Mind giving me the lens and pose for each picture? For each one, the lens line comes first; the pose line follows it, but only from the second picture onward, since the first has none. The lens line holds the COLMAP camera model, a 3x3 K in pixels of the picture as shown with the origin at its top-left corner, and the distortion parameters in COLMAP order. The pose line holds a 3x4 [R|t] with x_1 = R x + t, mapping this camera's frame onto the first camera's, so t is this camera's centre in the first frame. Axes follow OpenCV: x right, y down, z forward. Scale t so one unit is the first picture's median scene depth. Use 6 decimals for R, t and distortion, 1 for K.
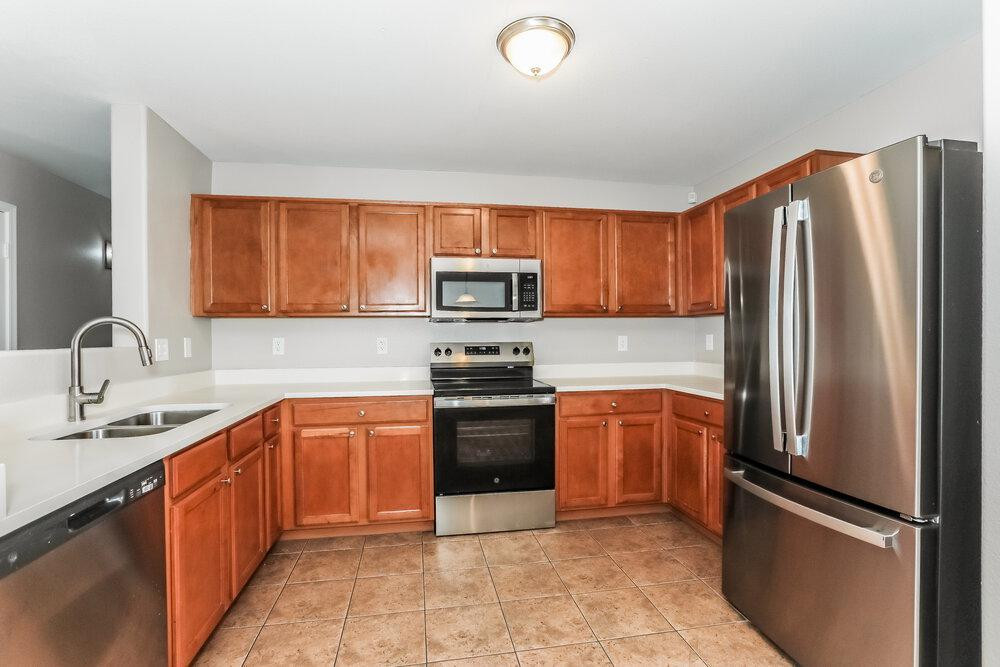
lens RADIAL K [[454.8, 0, 497.7], [0, 454.8, 340.1], [0, 0, 1]] dist [-0.041054, 0.006503]
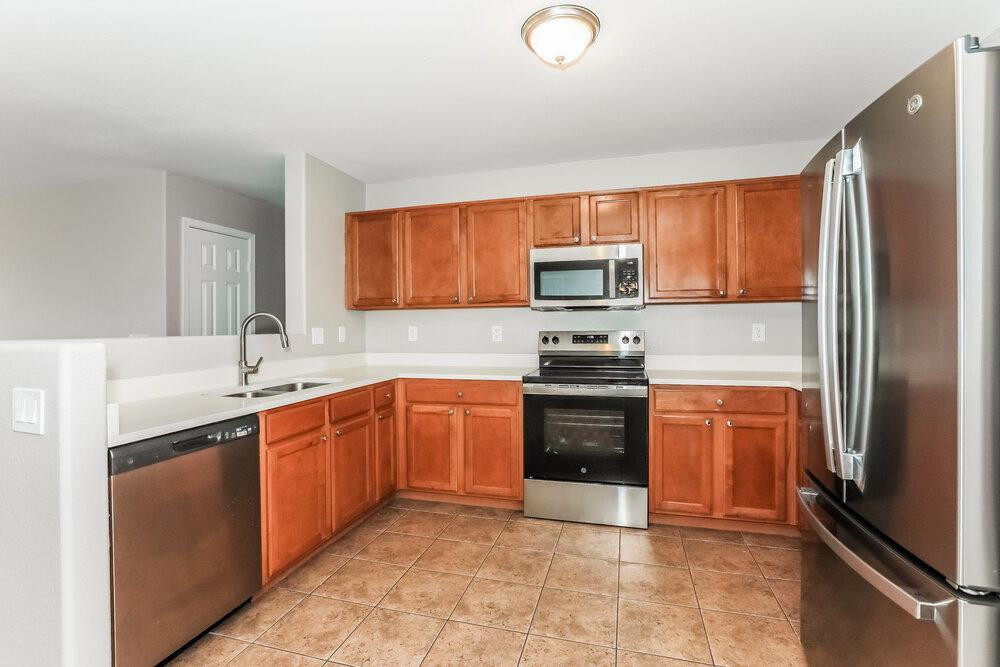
lens RADIAL K [[454.8, 0, 491.9], [0, 454.8, 326.5], [0, 0, 1]] dist [-0.041054, 0.006503]
pose [[0.902011, -0.000260, -0.431713, 0.249097], [-0.001154, 0.999995, -0.003013, -0.001721], [0.431712, 0.003216, 0.902006, 0.023464]]
